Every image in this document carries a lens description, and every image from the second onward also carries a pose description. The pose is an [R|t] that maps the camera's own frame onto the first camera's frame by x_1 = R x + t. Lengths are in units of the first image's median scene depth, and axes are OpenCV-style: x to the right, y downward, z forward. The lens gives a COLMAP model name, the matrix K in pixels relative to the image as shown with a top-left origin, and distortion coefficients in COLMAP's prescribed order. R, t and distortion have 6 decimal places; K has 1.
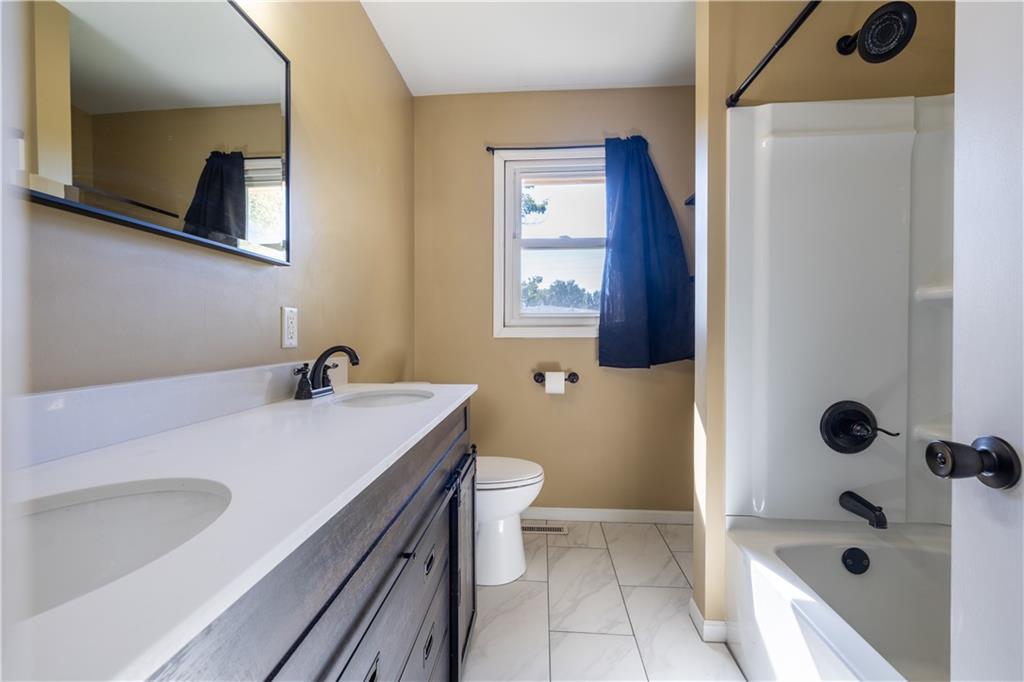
lens RADIAL K [[437.4, 0, 512.6], [0, 437.4, 337.6], [0, 0, 1]] dist [-0.000741, 0.000067]
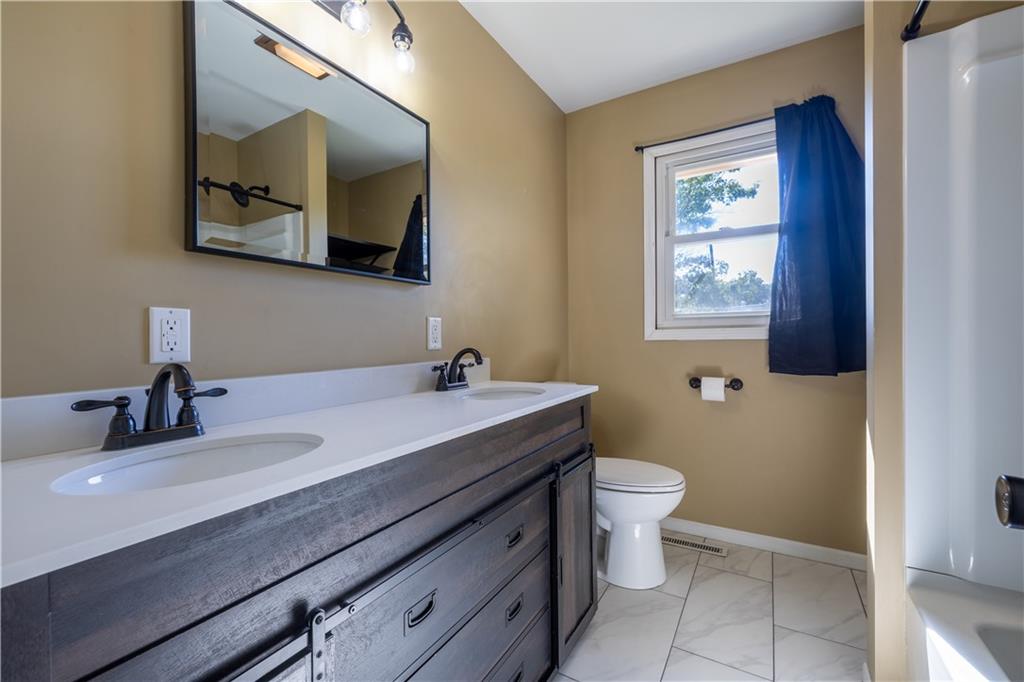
lens RADIAL K [[439.5, 0, 512.0], [0, 439.5, 341.0], [0, 0, 1]] dist [0.001818, -0.000083]
pose [[0.889356, -0.006672, -0.457167, 0.176670], [0.006857, 0.999976, -0.001255, 0.000885], [0.457165, -0.002019, 0.889380, -0.012900]]
